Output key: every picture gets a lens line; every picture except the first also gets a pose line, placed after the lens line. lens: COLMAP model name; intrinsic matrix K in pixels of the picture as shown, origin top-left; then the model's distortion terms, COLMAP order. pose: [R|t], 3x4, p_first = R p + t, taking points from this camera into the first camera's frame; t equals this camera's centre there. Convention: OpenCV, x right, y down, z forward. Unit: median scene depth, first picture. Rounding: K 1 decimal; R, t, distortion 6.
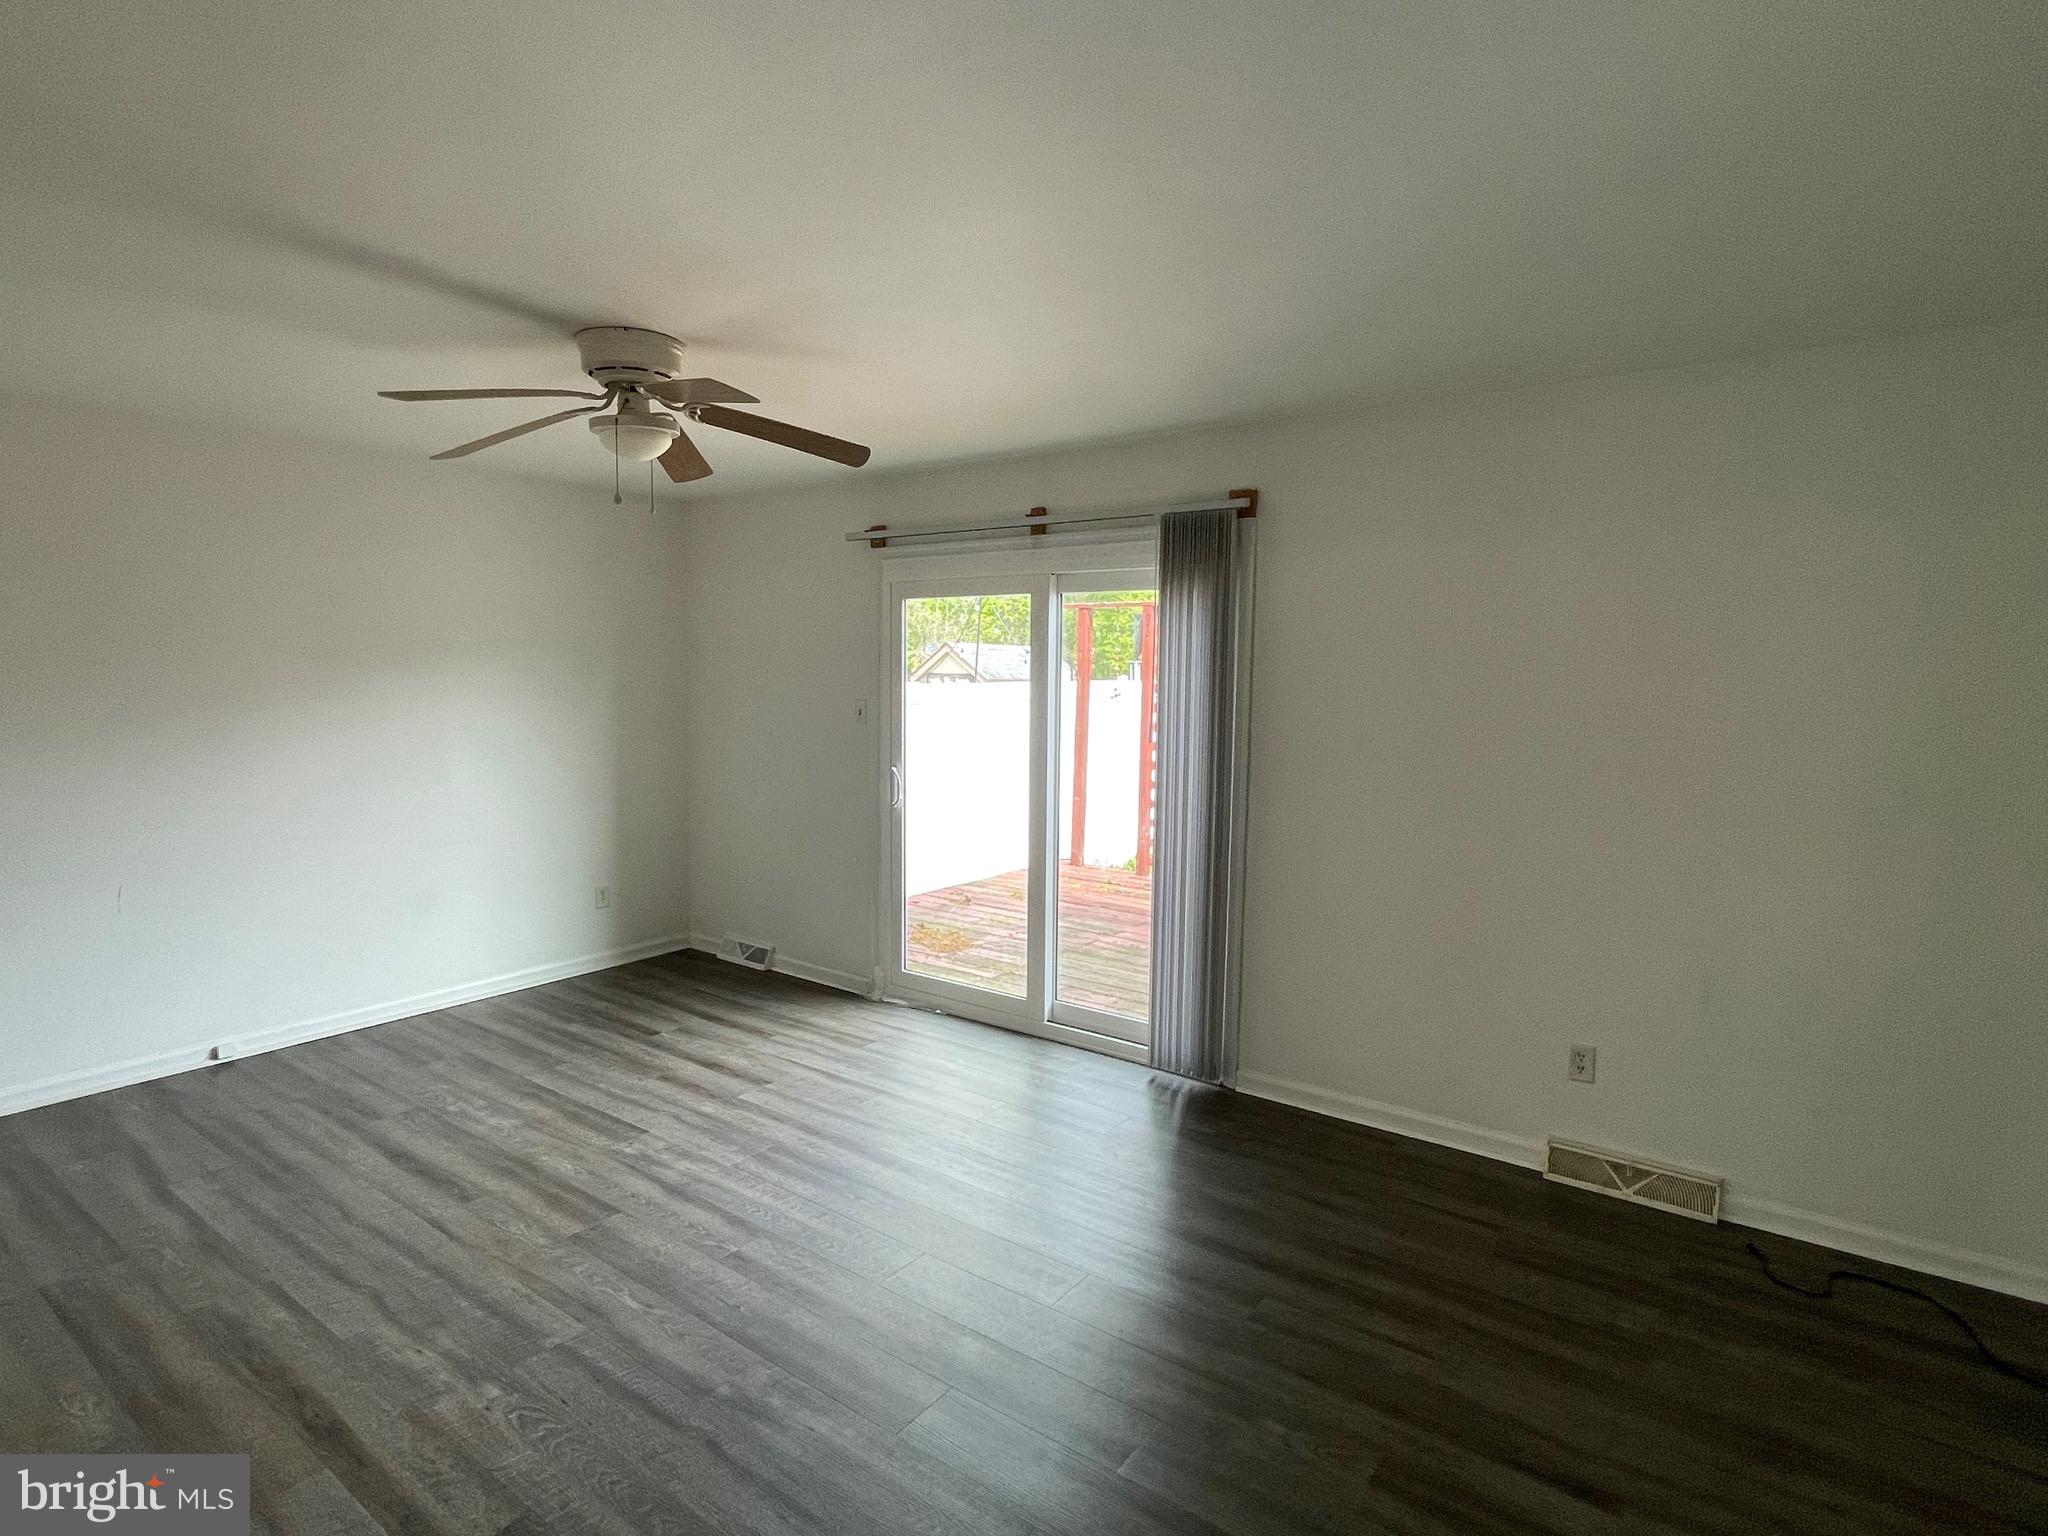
lens RADIAL K [[1057.6, 0, 1019.0], [0, 1057.6, 759.6], [0, 0, 1]] dist [-0.001592, -0.000557]
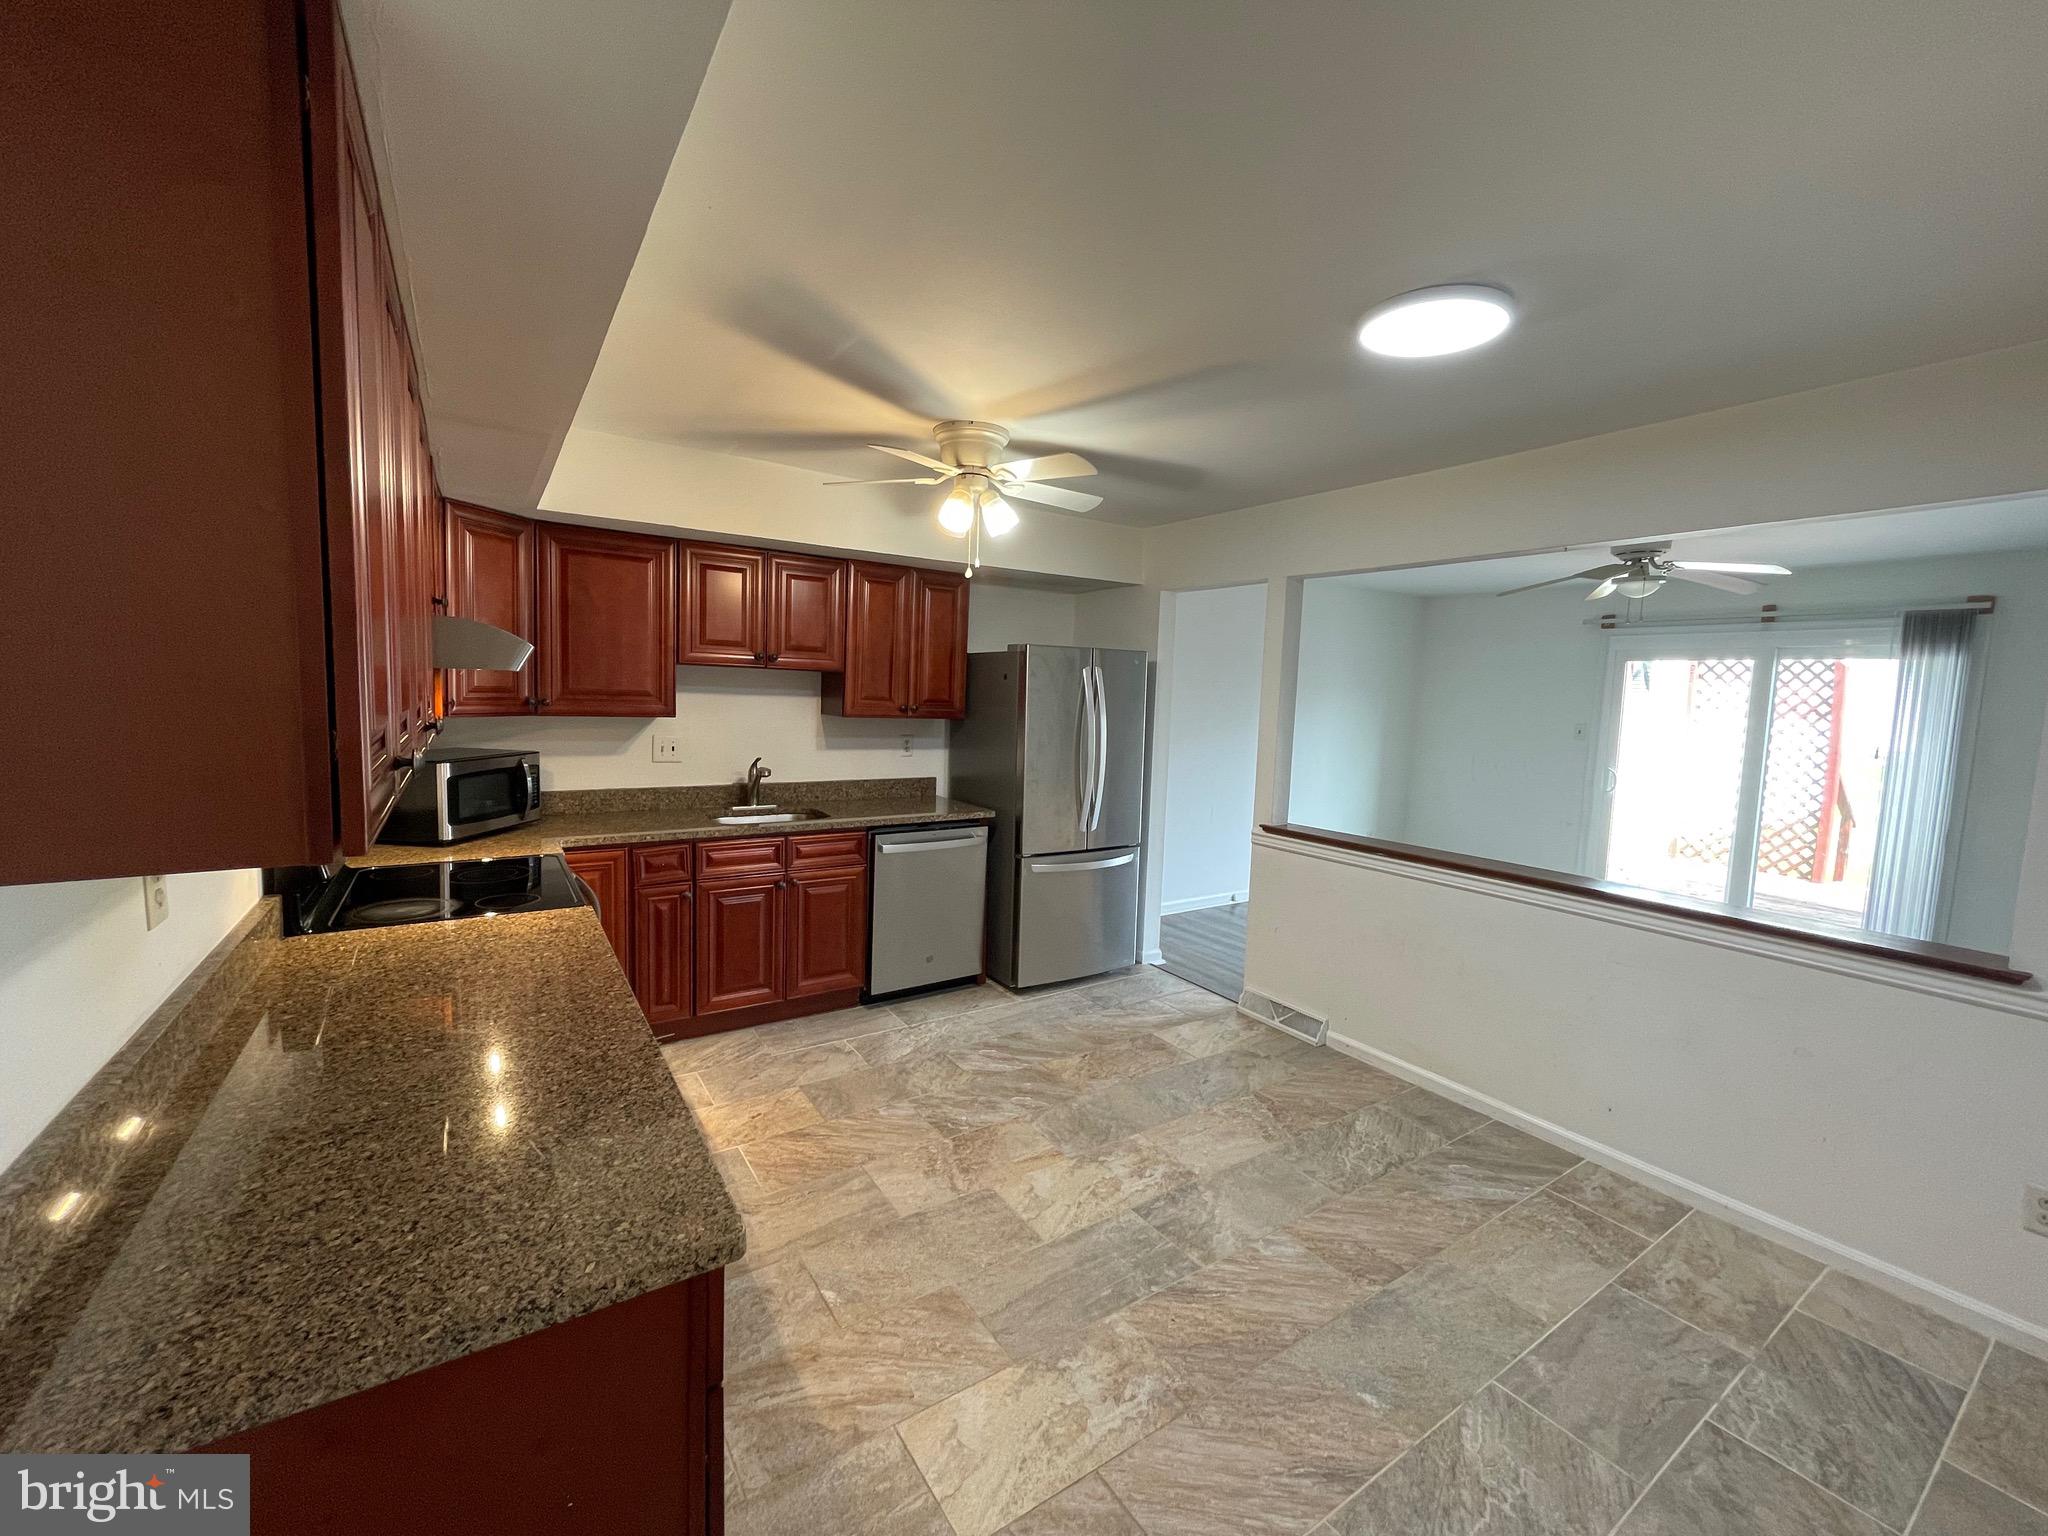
lens RADIAL K [[828.7, 0, 1022.5], [0, 828.7, 763.5], [0, 0, 1]] dist [-0.002881, 0.000303]
pose [[0.937342, 0.051509, -0.344581, -0.731914], [-0.052760, 0.998591, 0.005751, 0.055656], [0.344392, 0.012789, 0.938739, -0.646037]]
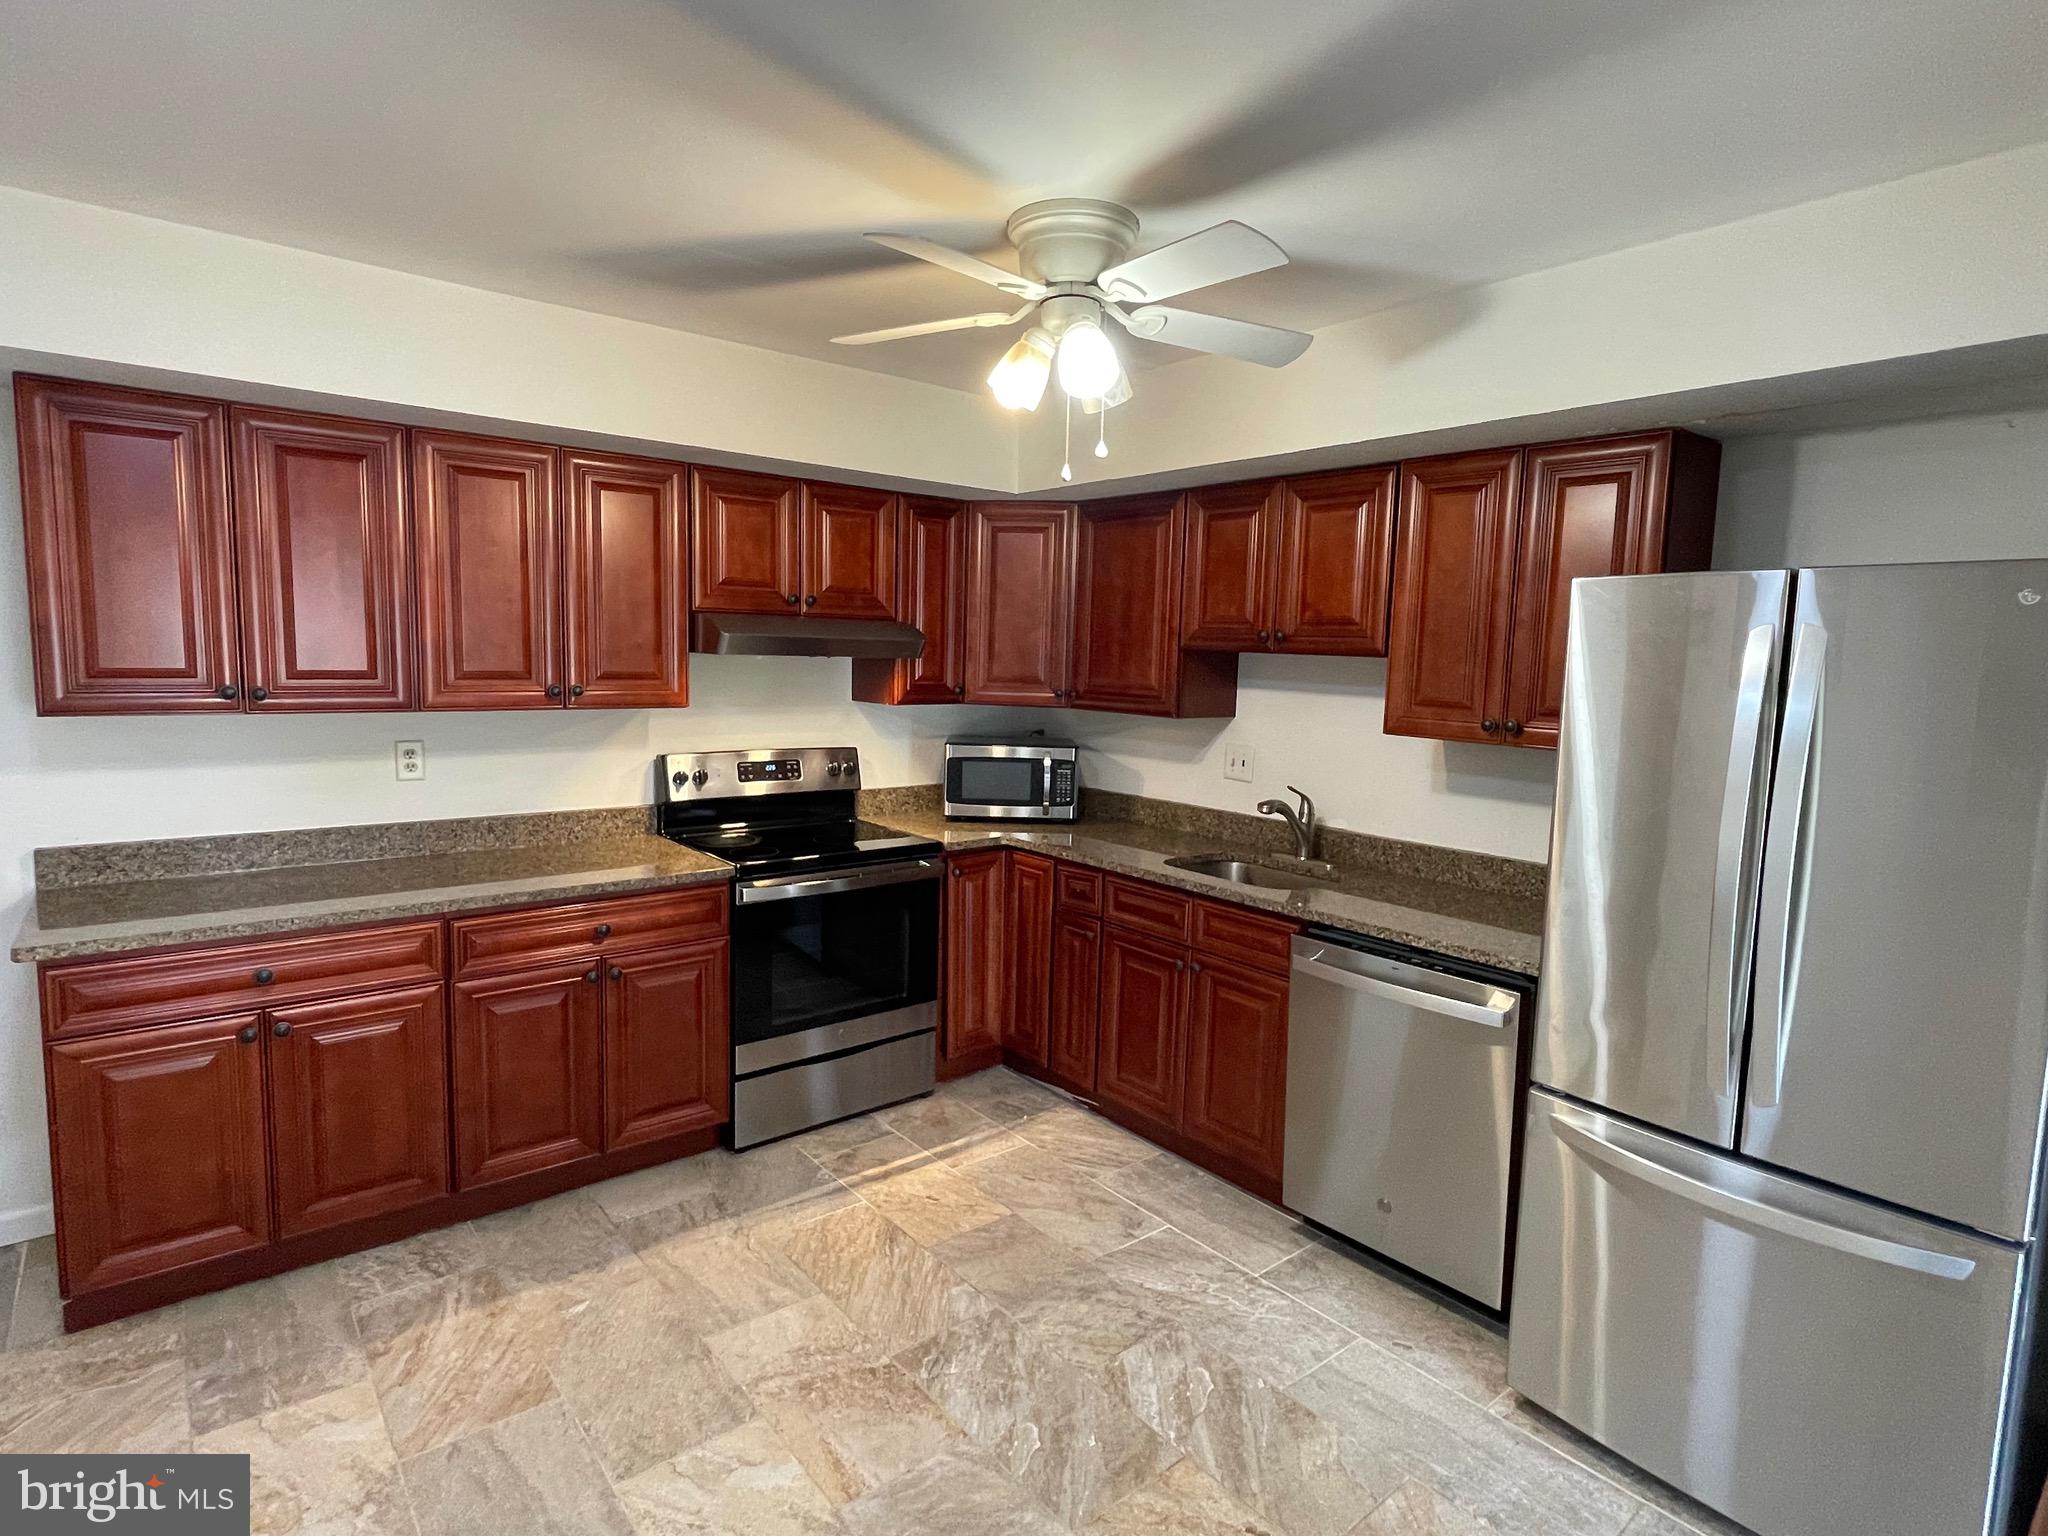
lens RADIAL K [[1057.6, 0, 1019.0], [0, 1057.6, 759.6], [0, 0, 1]] dist [-0.001592, -0.000557]
pose [[-0.251935, 0.080420, -0.964397, -0.461079], [-0.114414, 0.987077, 0.112201, -0.032056], [0.960957, 0.138608, -0.239478, 0.284441]]
